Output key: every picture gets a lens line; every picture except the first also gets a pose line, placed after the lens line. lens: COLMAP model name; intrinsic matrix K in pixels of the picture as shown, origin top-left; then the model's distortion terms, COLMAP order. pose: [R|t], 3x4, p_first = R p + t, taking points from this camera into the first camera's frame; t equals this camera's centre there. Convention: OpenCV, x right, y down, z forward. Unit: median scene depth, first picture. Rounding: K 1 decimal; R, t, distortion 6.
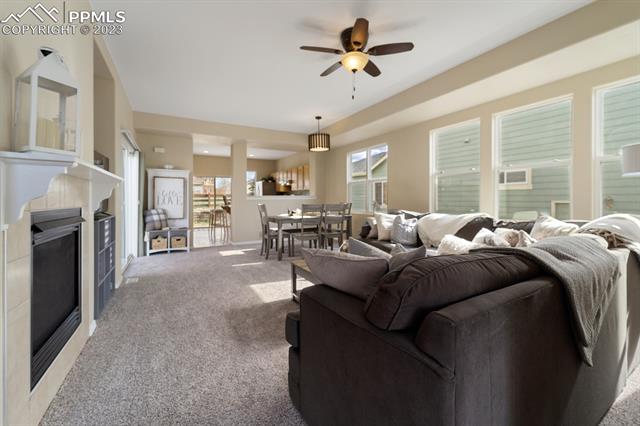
lens RADIAL K [[271.7, 0, 321.6], [0, 271.7, 199.8], [0, 0, 1]] dist [0.000556, -0.000069]
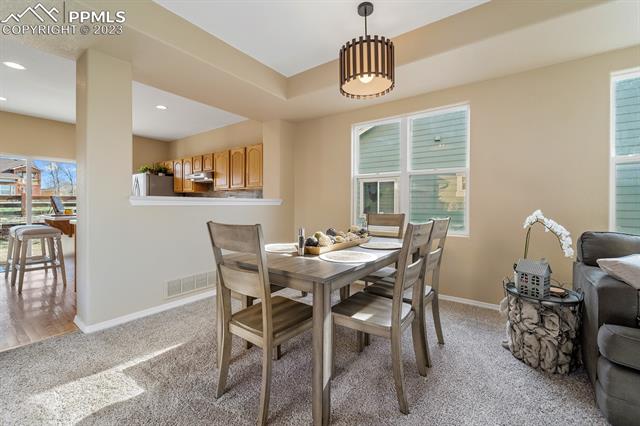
lens RADIAL K [[257.1, 0, 312.2], [0, 257.1, 205.2], [0, 0, 1]] dist [0.004288, -0.000236]
pose [[0.906481, 0.014627, 0.421993, -0.130749], [-0.010763, 0.999876, -0.011536, 0.001113], [-0.422110, 0.005915, 0.906525, 0.369147]]
